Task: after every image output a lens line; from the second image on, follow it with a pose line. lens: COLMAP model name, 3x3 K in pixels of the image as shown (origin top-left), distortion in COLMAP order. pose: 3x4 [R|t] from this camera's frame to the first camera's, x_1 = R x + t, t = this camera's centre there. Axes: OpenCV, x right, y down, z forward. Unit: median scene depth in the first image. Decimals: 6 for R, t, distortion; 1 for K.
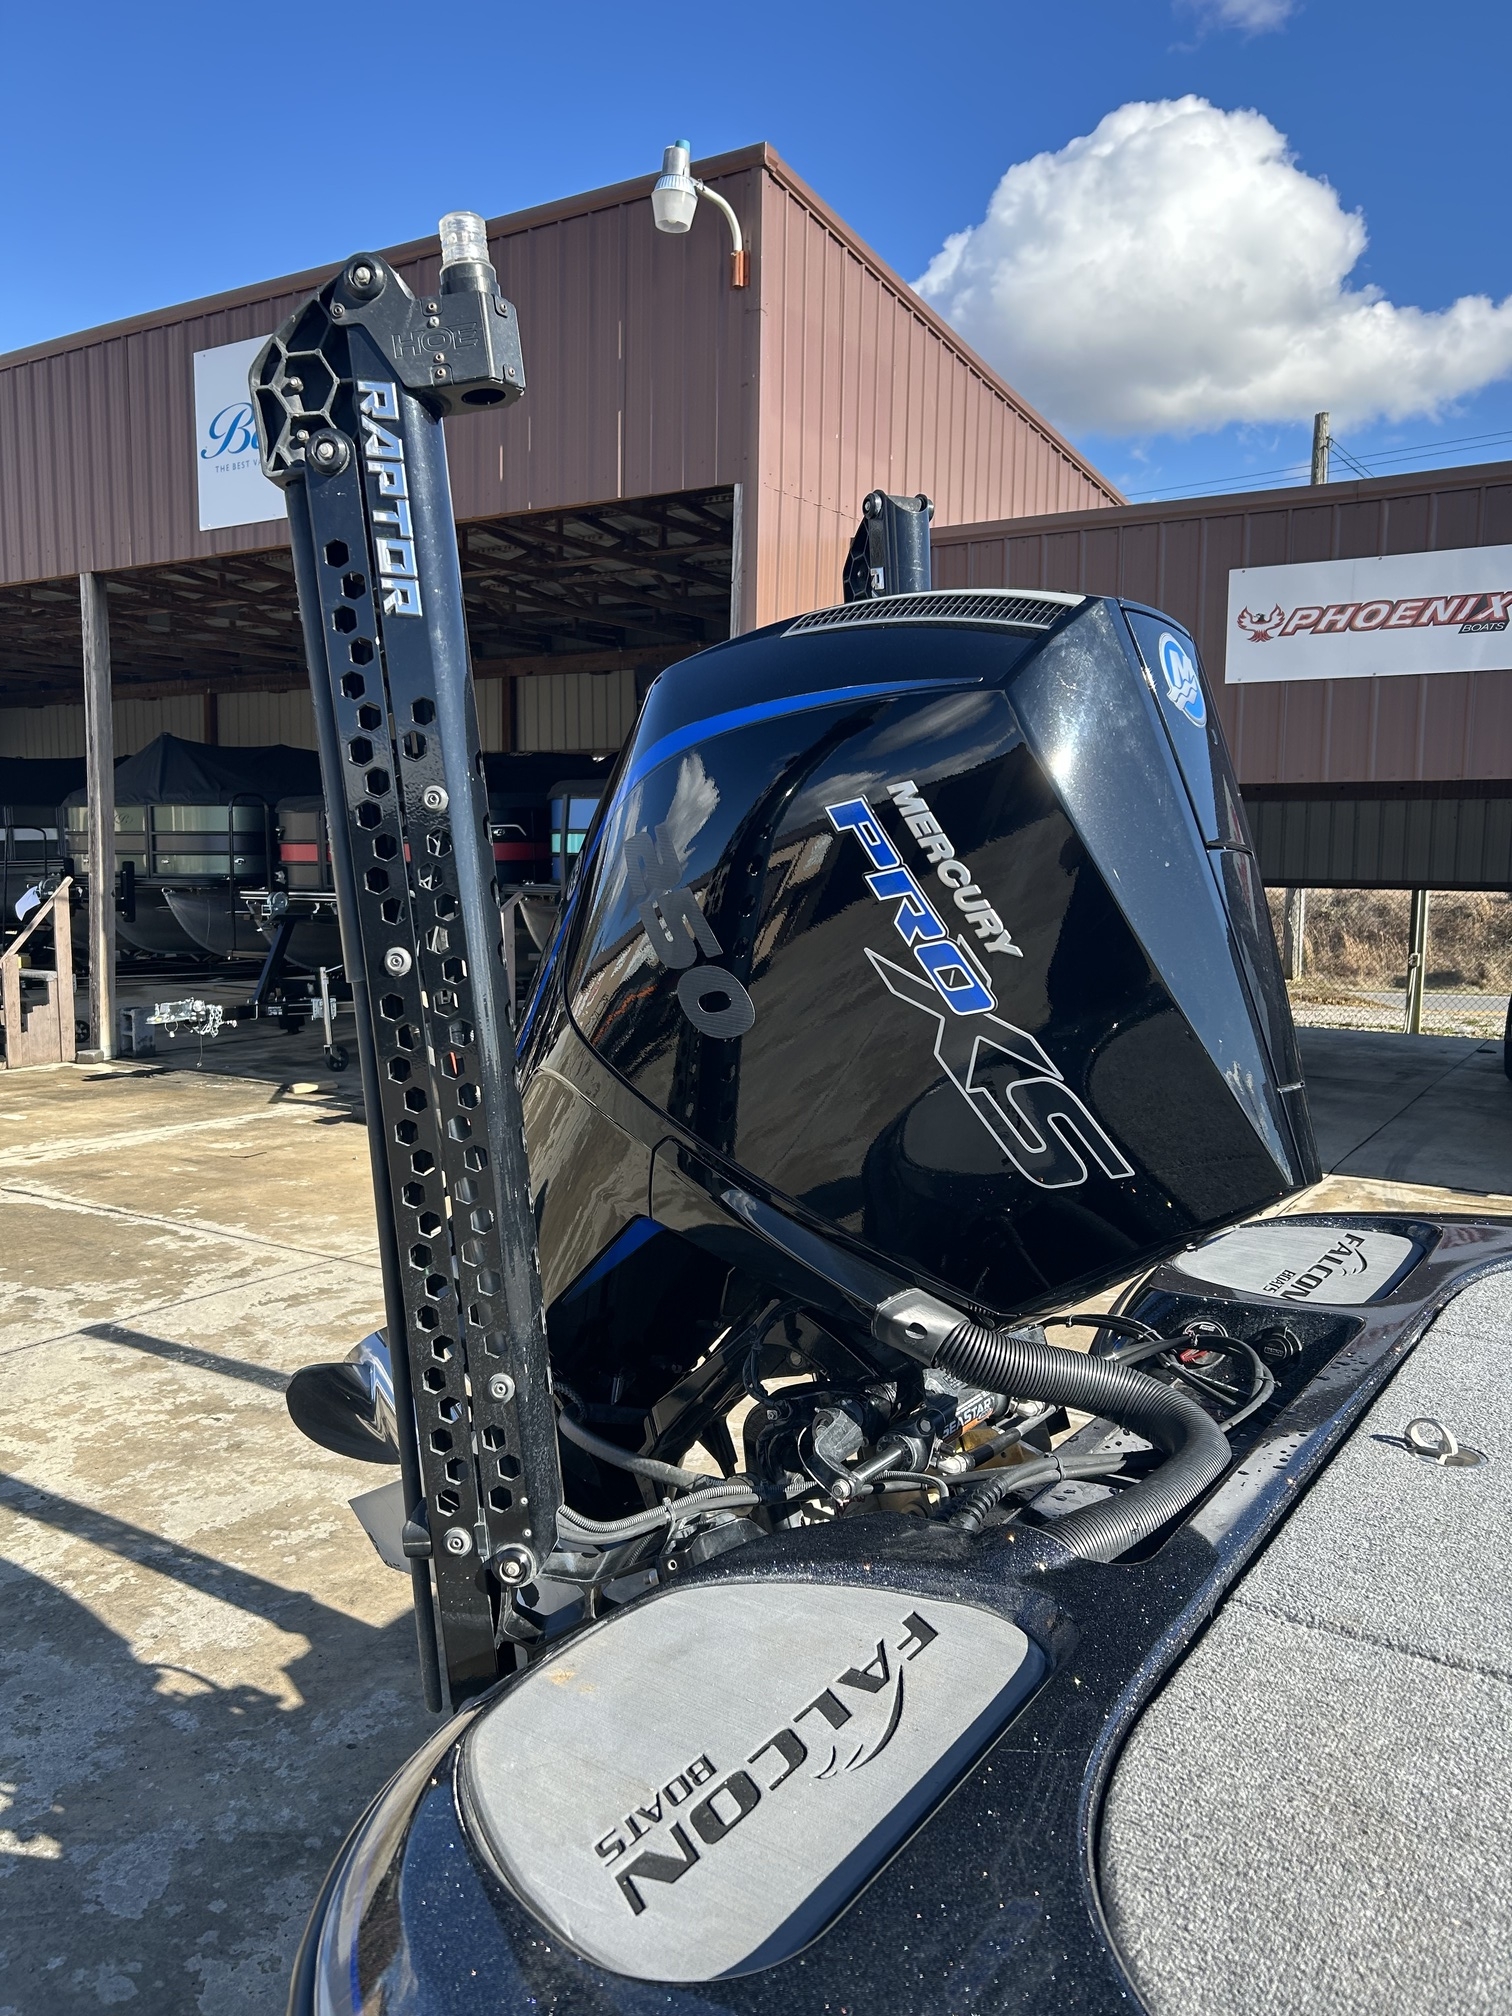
lens RADIAL K [[1501.8, 0, 749.6], [0, 1501.8, 1031.0], [0, 0, 1]] dist [0.041865, -0.036723]
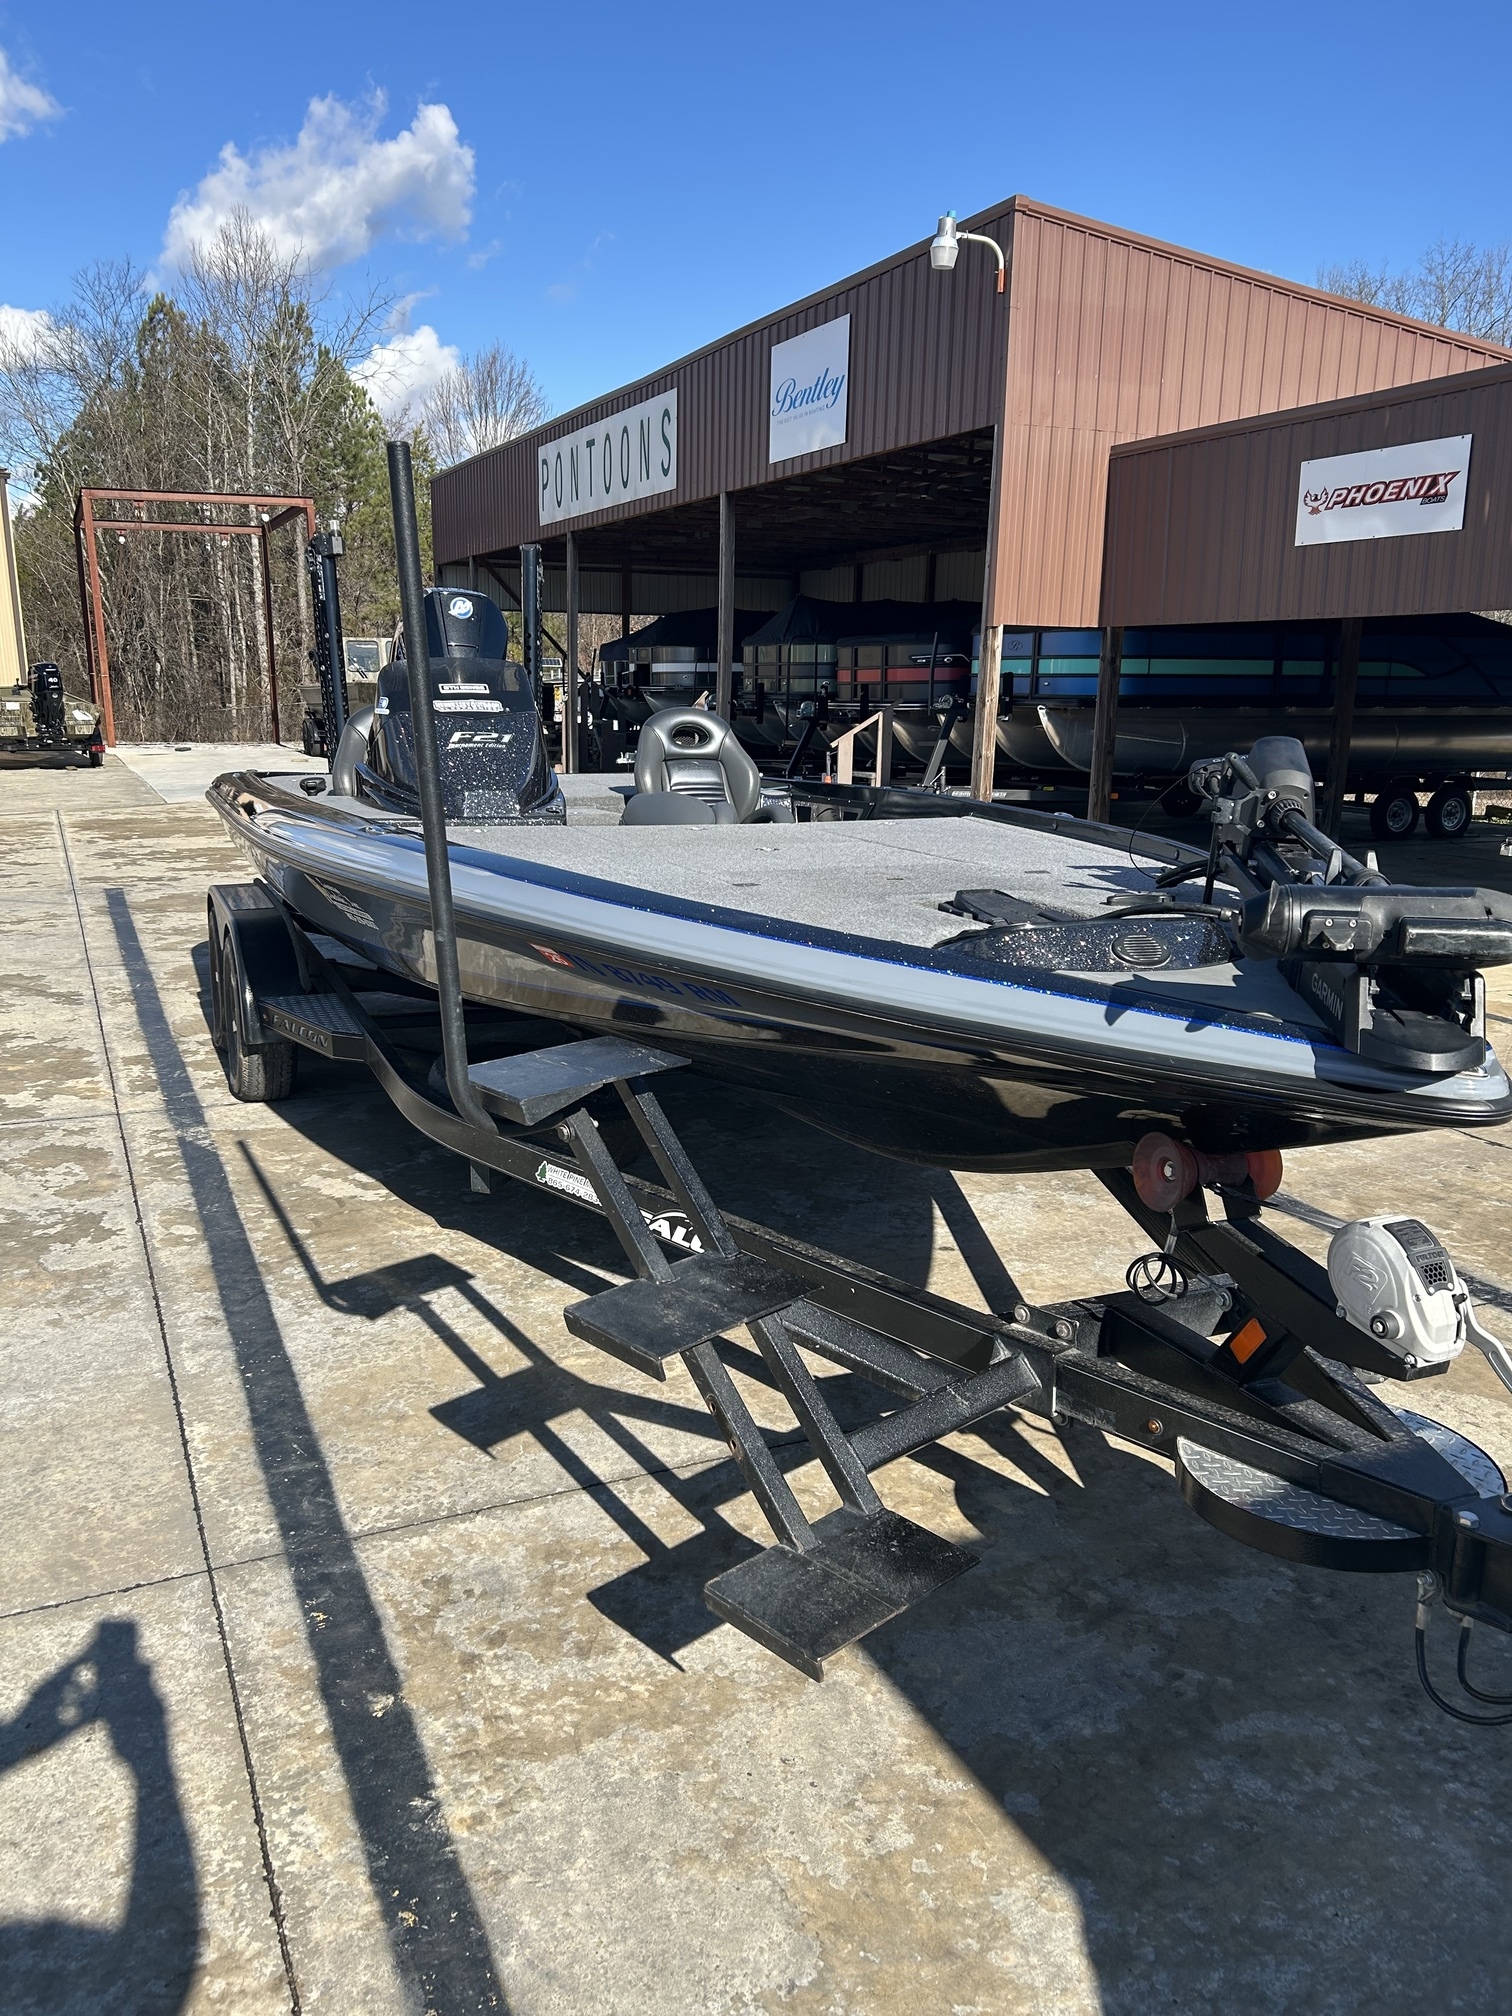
lens RADIAL K [[1501.8, 0, 743.1], [0, 1501.8, 1019.1], [0, 0, 1]] dist [0.041865, -0.036723]
pose [[0.836781, 0.124867, -0.533110, 0.690856], [-0.073917, 0.990498, 0.115977, 0.078416], [0.542526, -0.057641, 0.838059, -0.472173]]
